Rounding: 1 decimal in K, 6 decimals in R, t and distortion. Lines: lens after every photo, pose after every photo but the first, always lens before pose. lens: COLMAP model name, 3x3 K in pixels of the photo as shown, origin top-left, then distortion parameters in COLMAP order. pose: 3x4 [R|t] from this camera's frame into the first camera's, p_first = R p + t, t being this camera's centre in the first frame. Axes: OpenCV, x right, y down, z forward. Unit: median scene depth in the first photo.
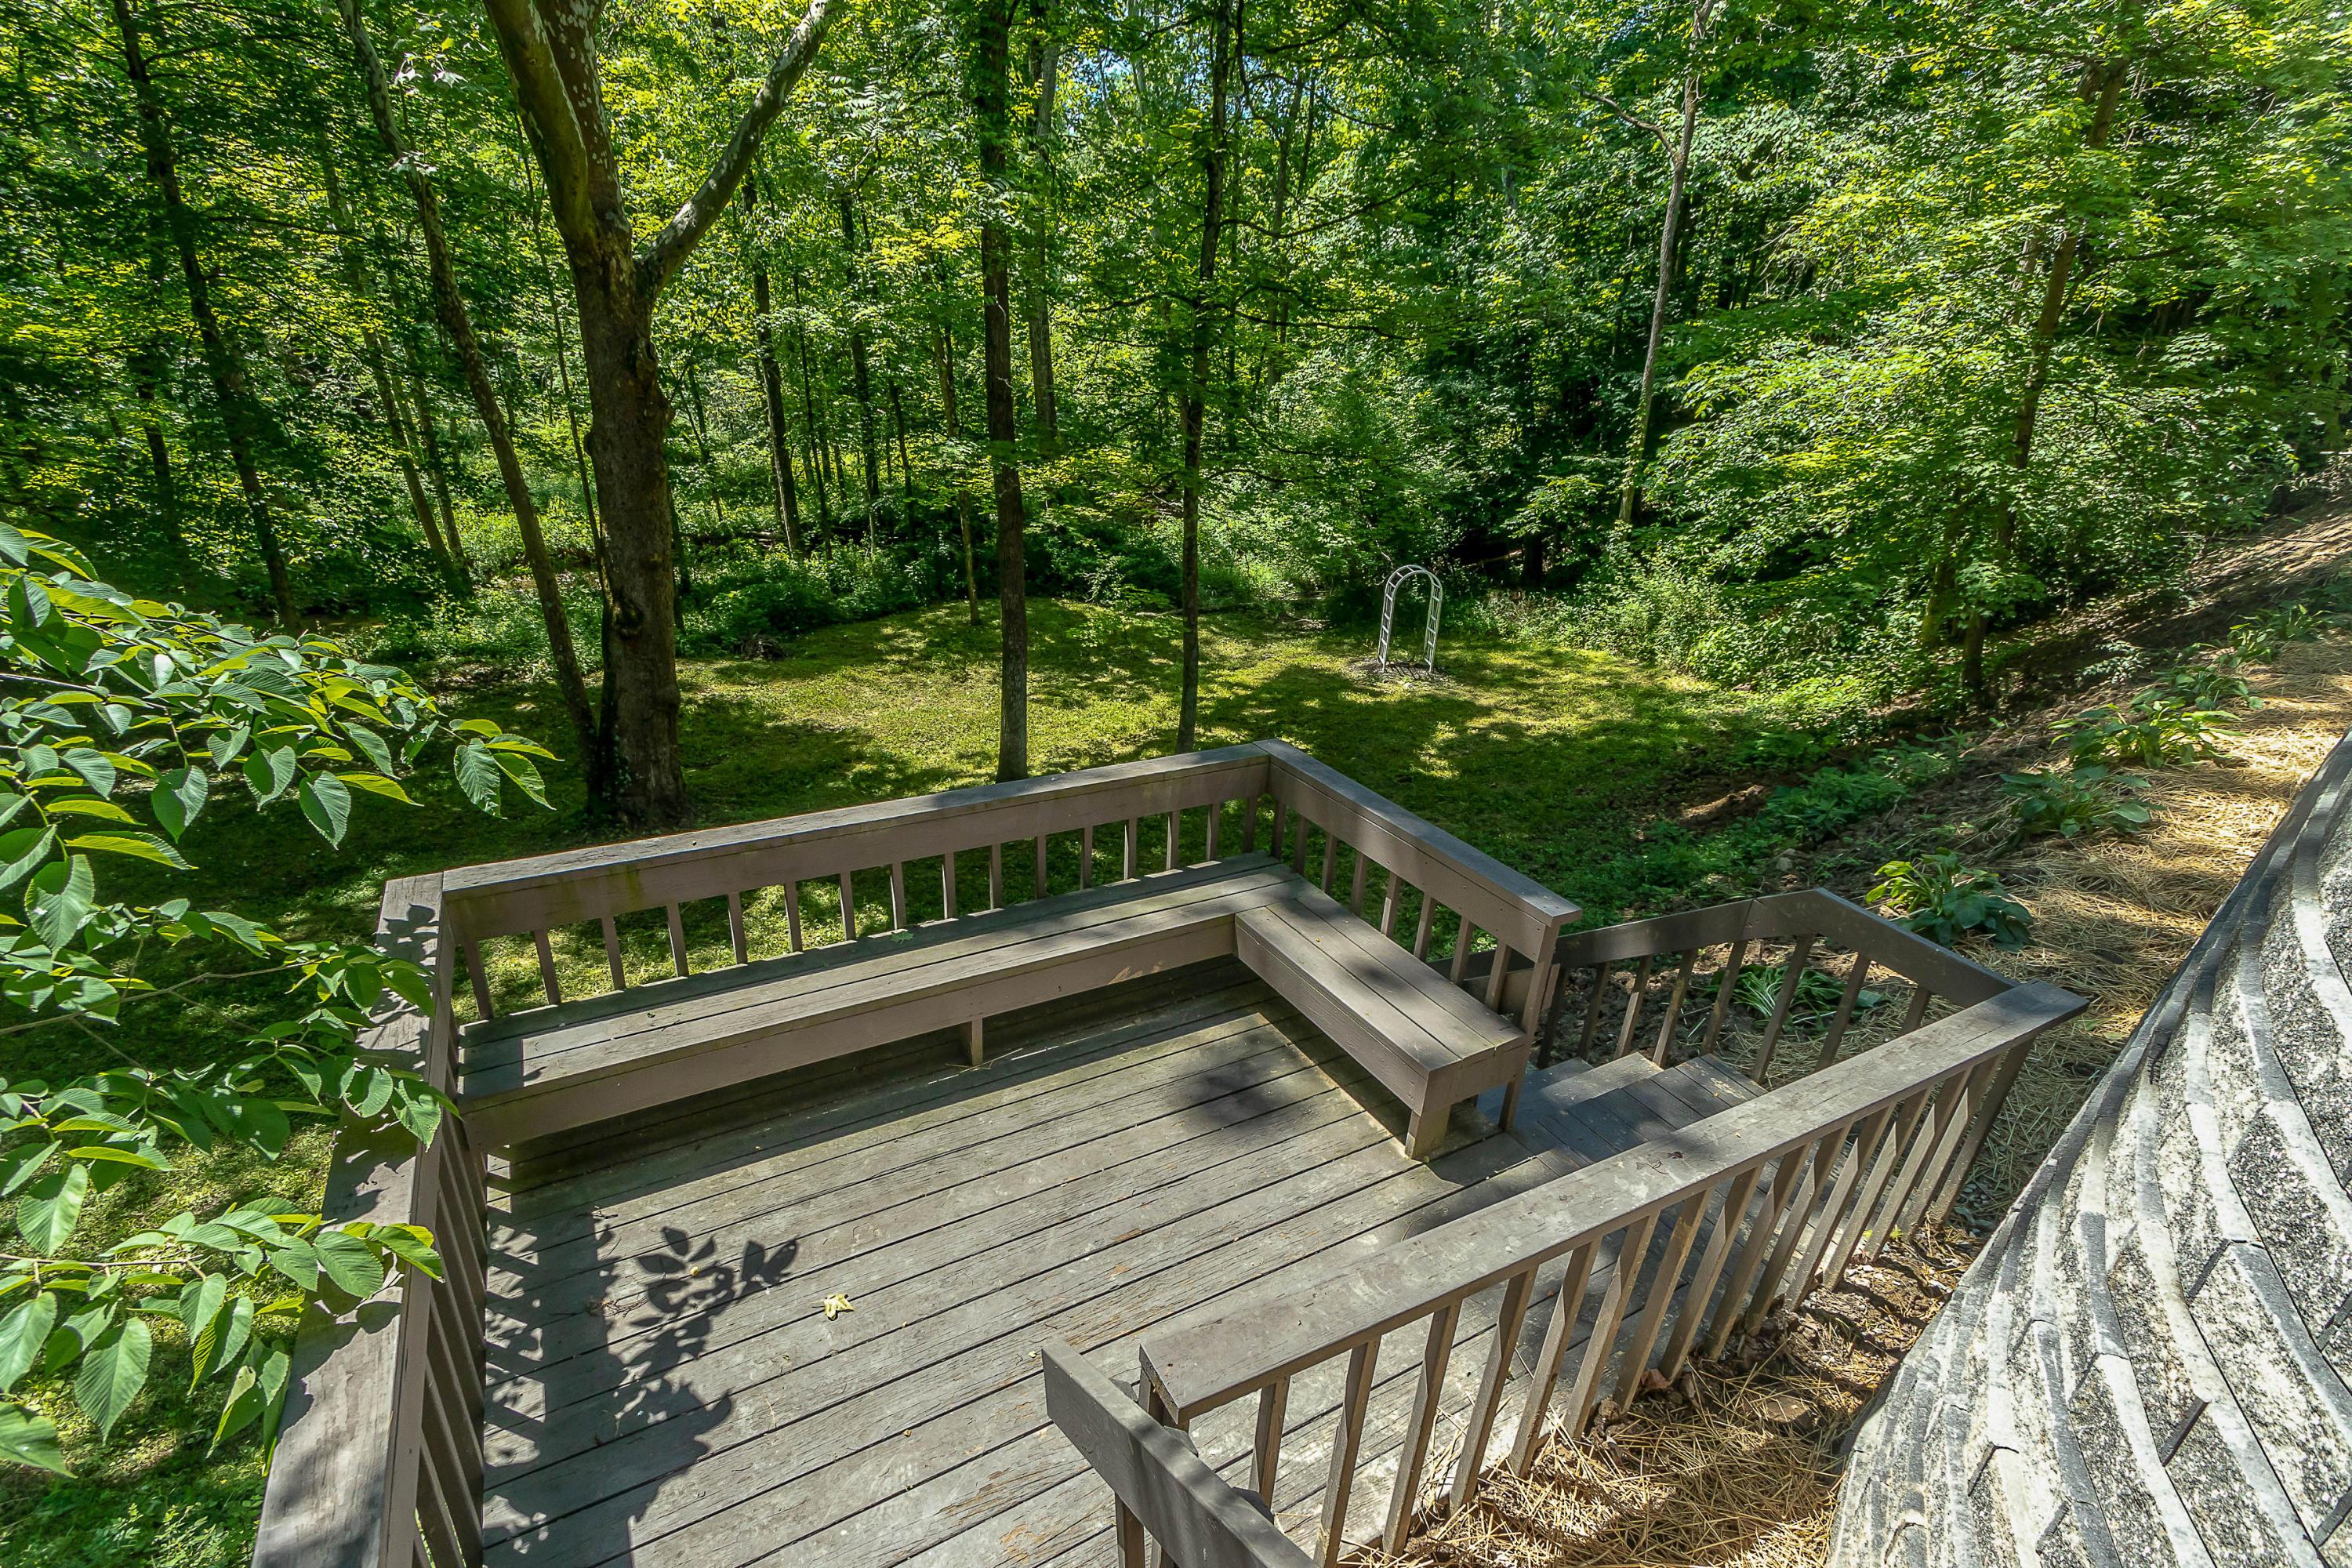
lens RADIAL K [[1074.8, 0, 1178.6], [0, 1074.8, 801.0], [0, 0, 1]] dist [0.009605, -0.001417]
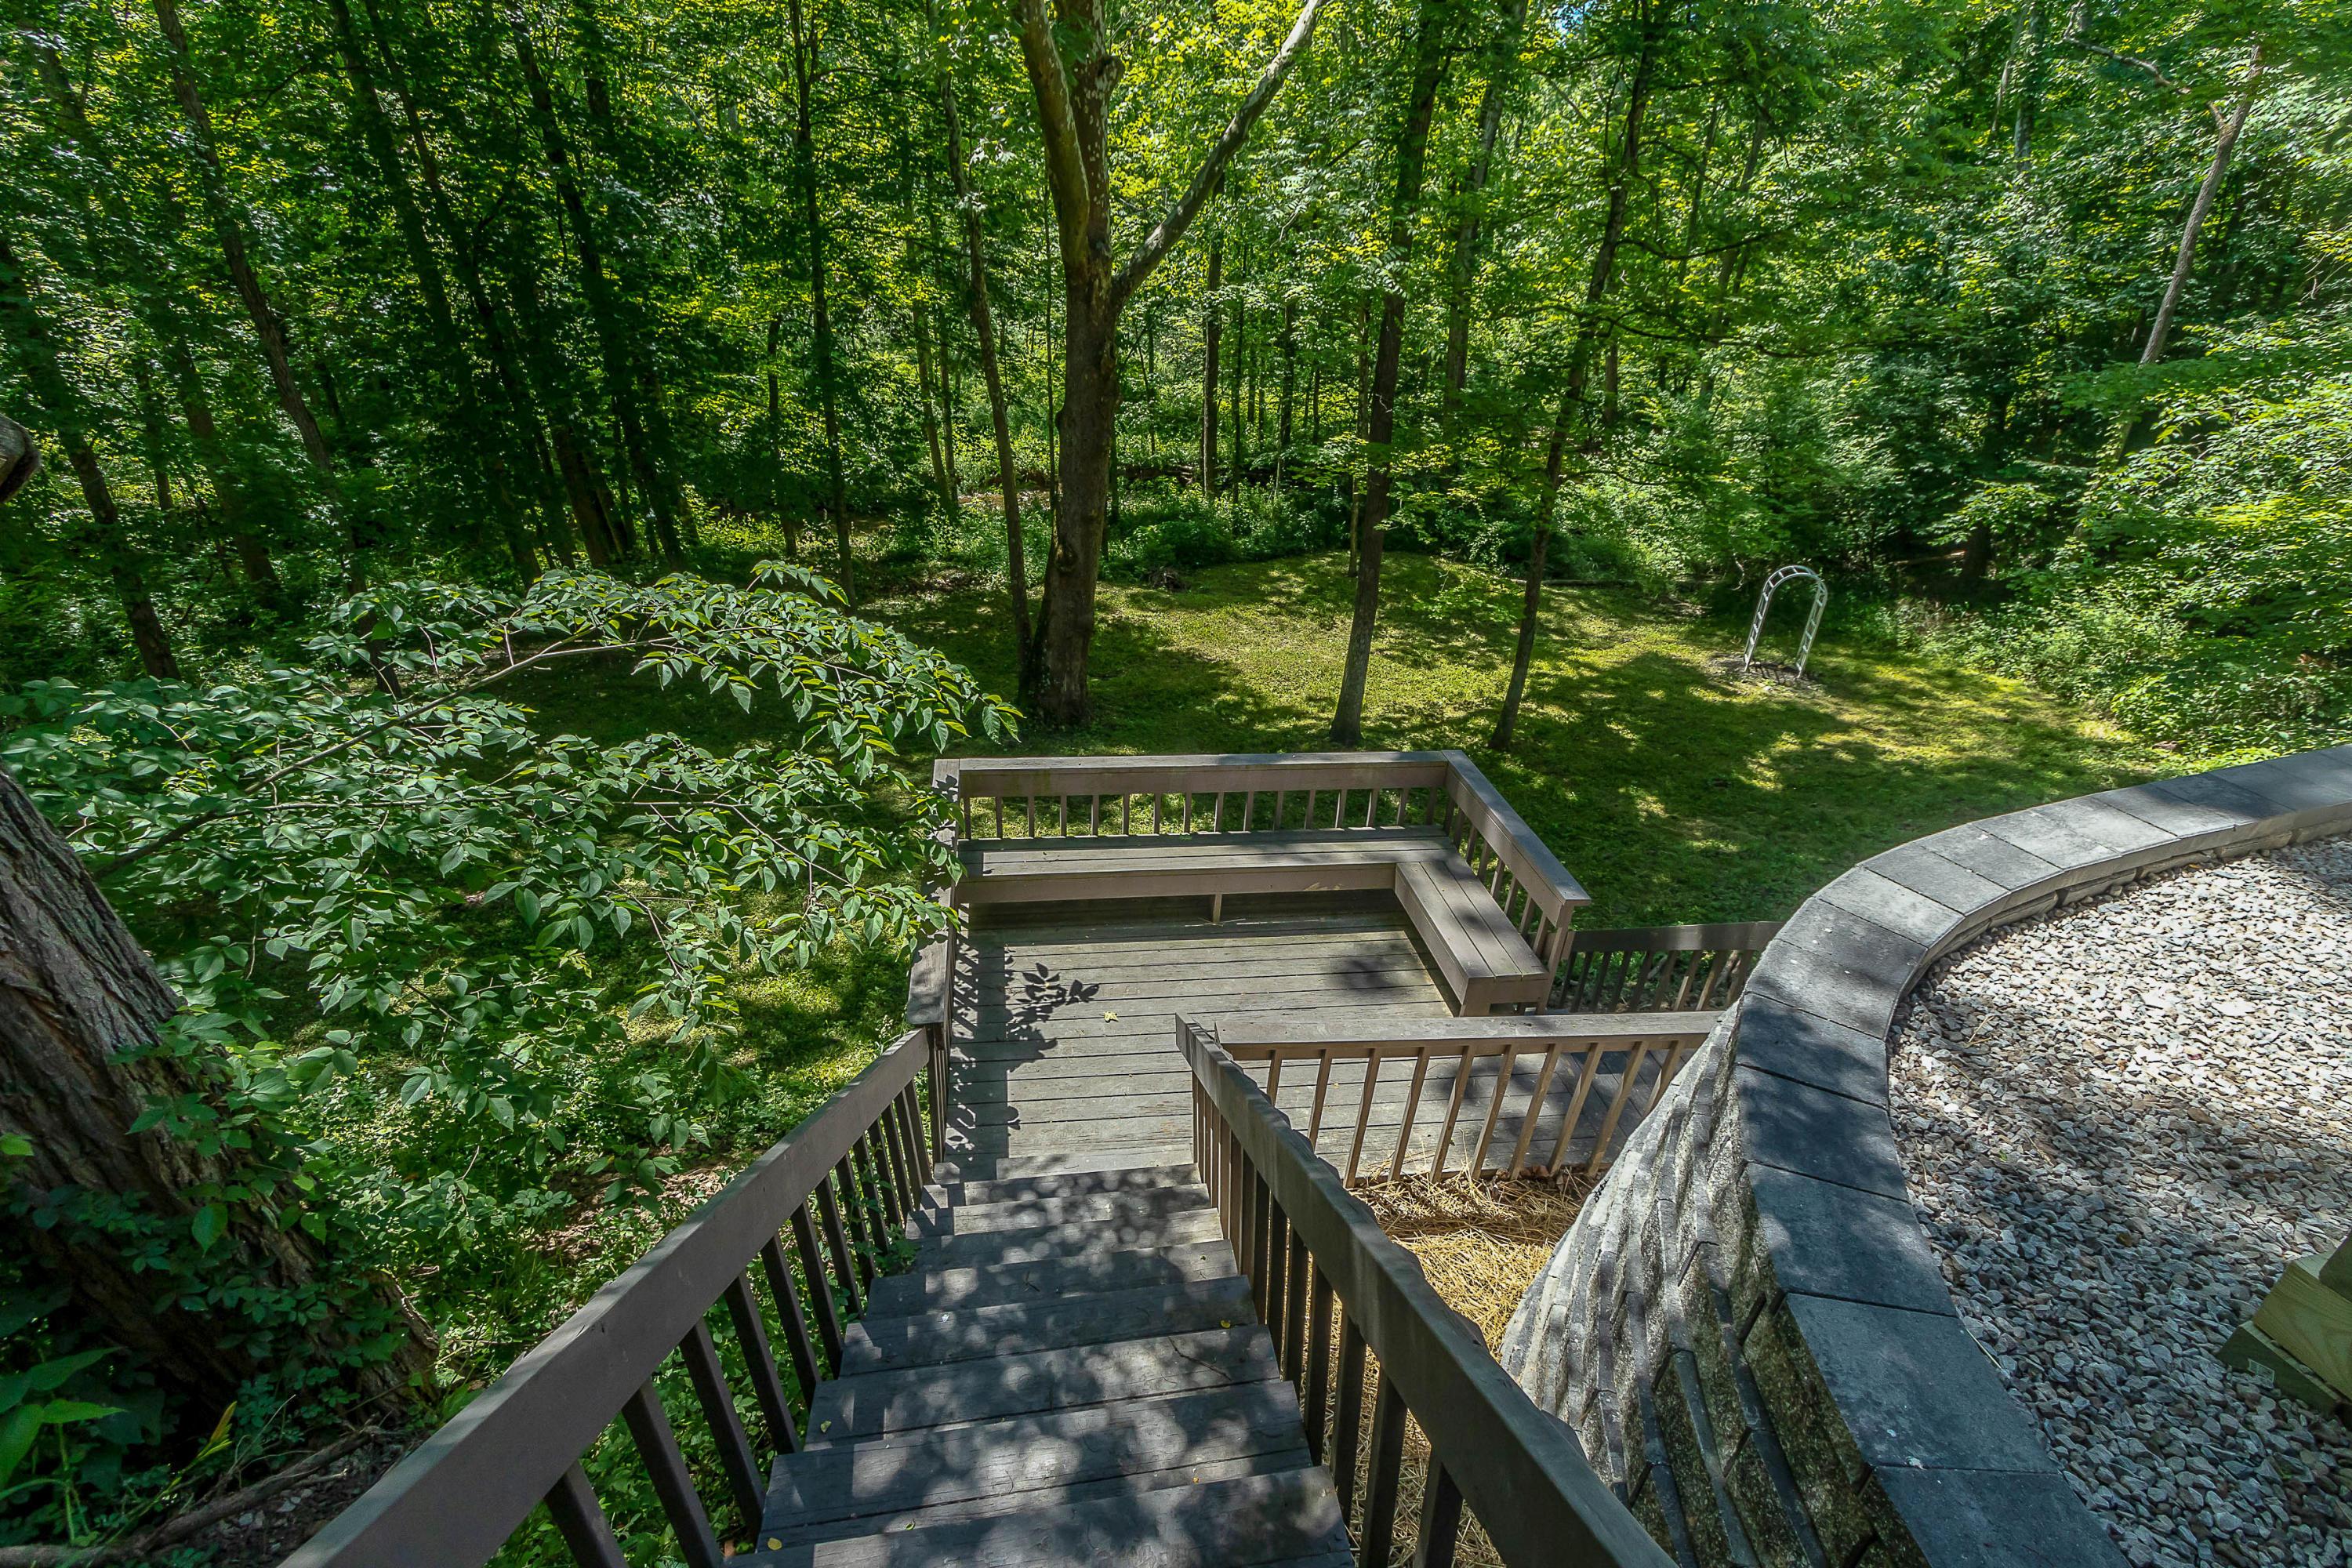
lens RADIAL K [[1074.8, 0, 1189.8], [0, 1074.8, 790.8], [0, 0, 1]] dist [0.009605, -0.001417]
pose [[0.932979, 0.168808, -0.317891, 0.052542], [-0.151144, 0.985300, 0.079626, -0.015317], [0.326660, -0.026242, 0.944778, -0.112027]]
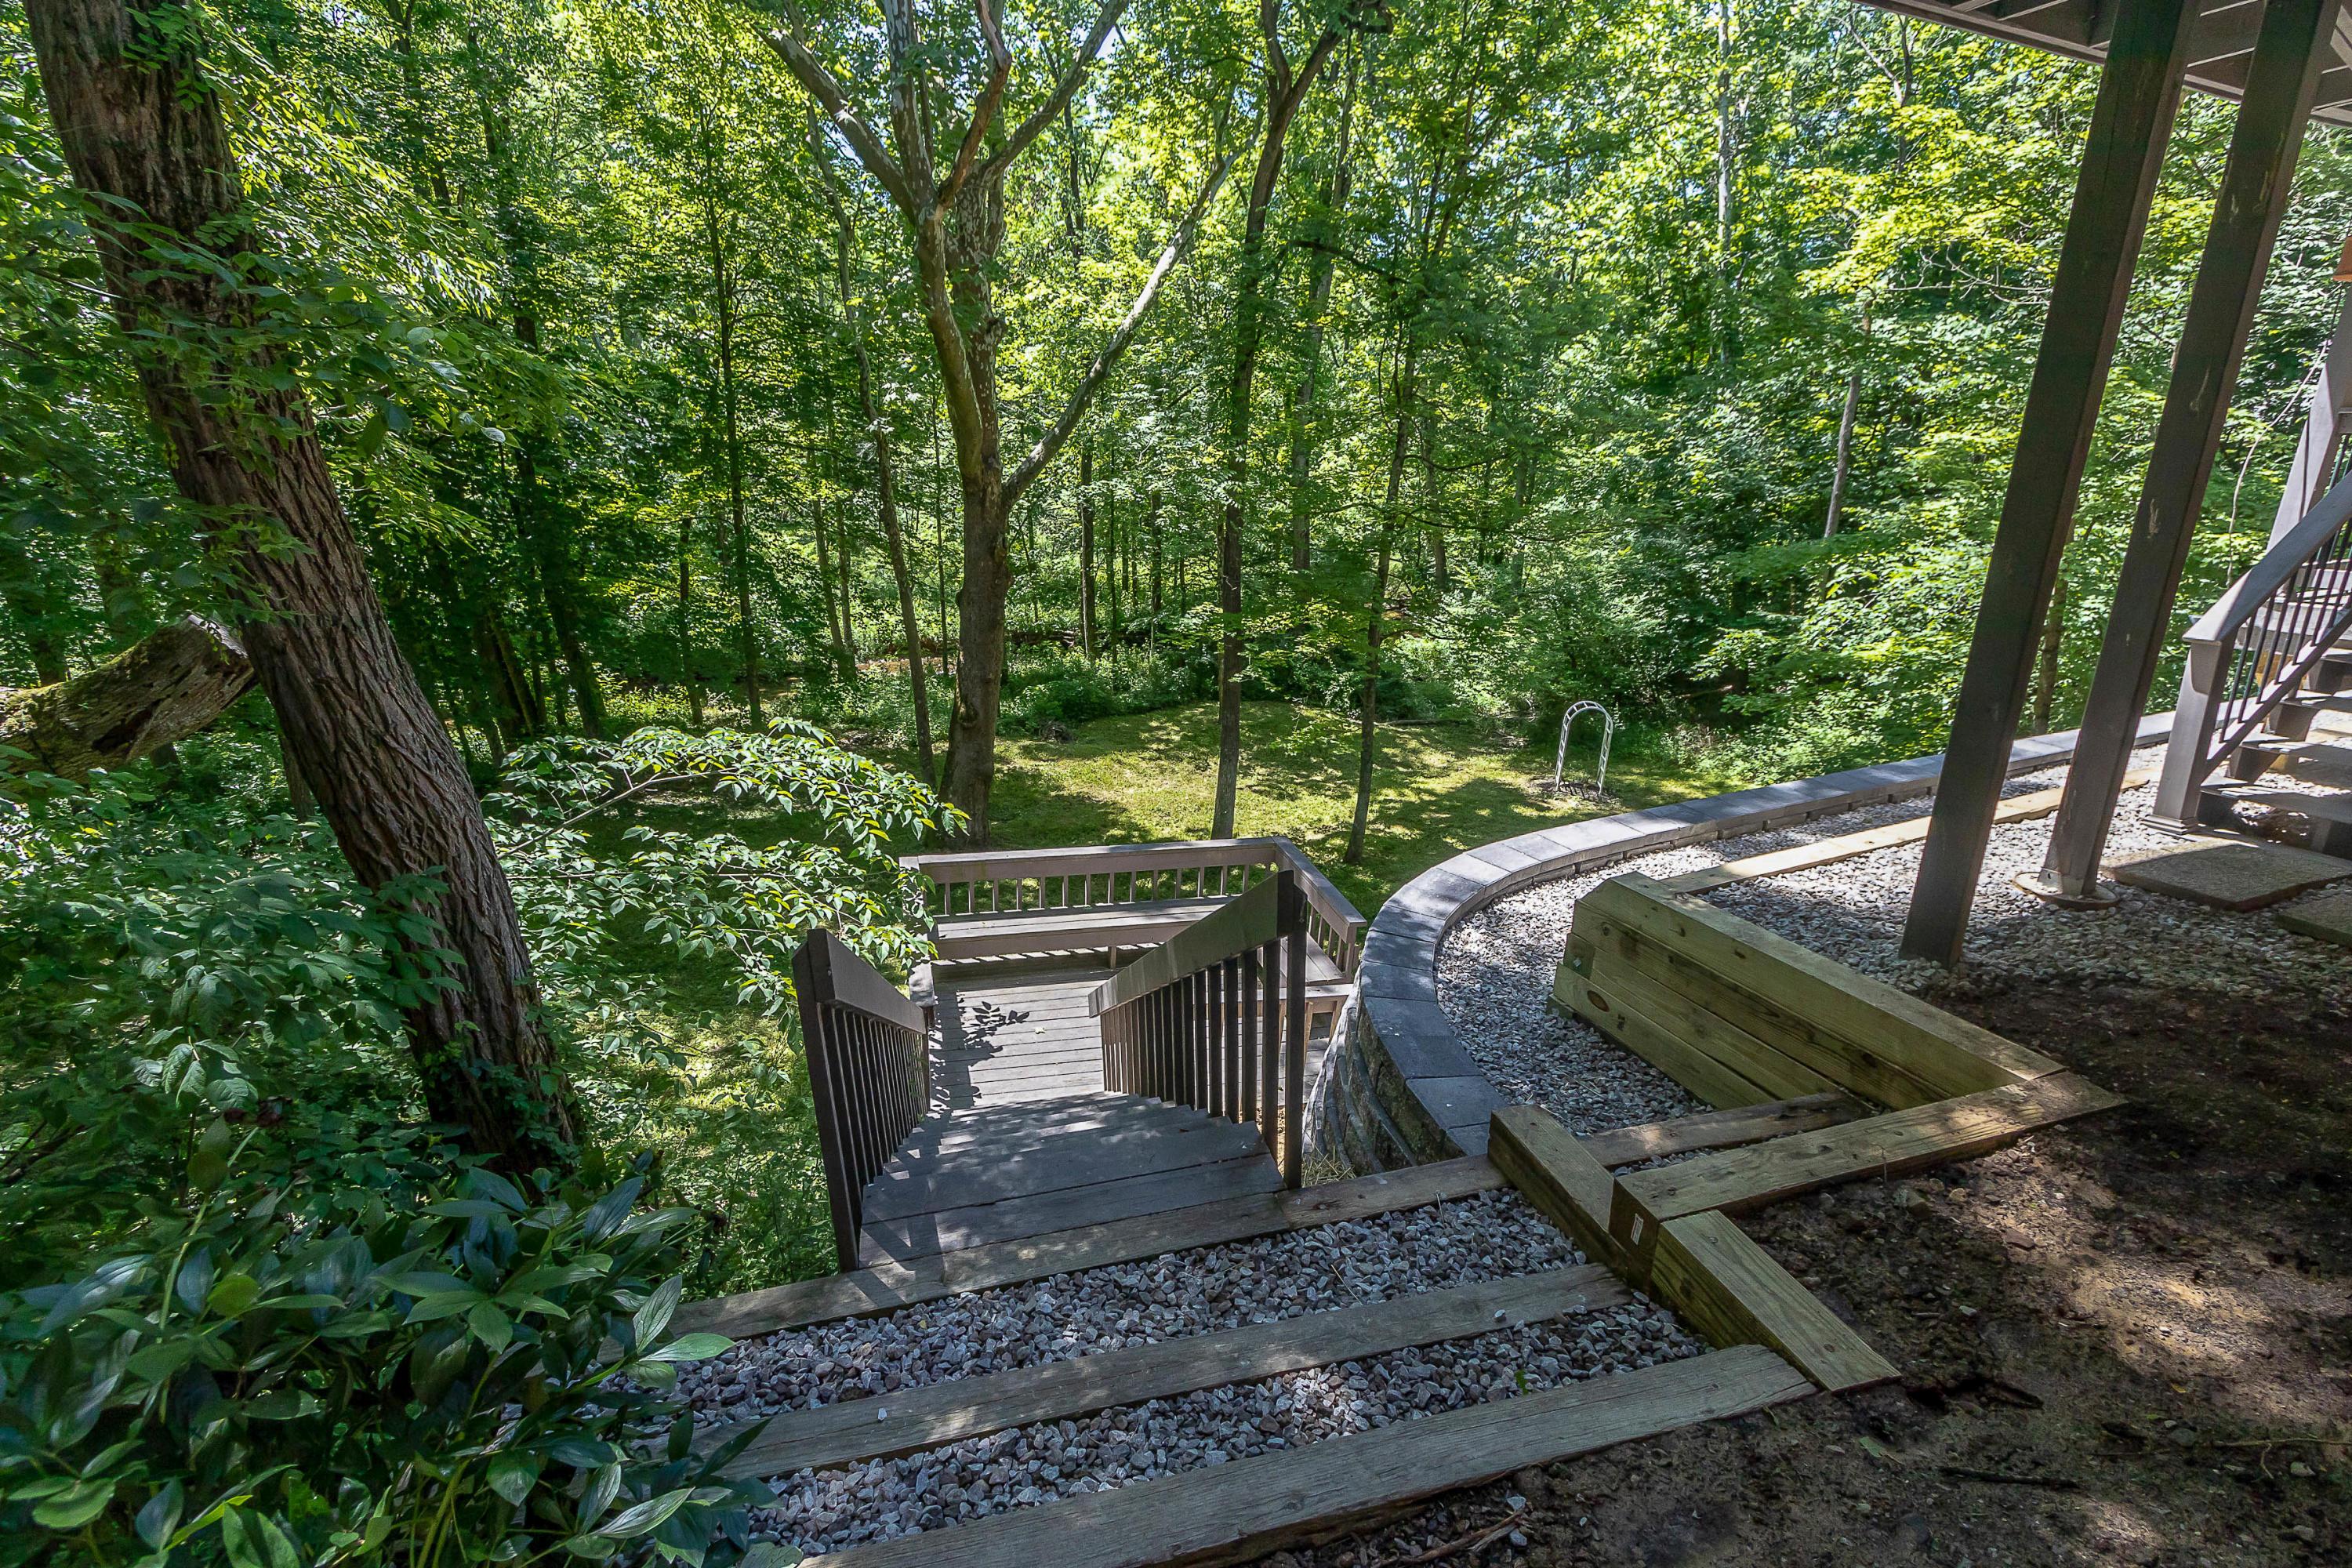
lens RADIAL K [[1074.8, 0, 1195.9], [0, 1074.8, 792.1], [0, 0, 1]] dist [0.009605, -0.001417]
pose [[0.968989, 0.081311, -0.233342, 0.092798], [-0.100809, 0.992234, -0.072867, 0.005747], [0.225605, 0.094130, 0.969661, -0.229022]]
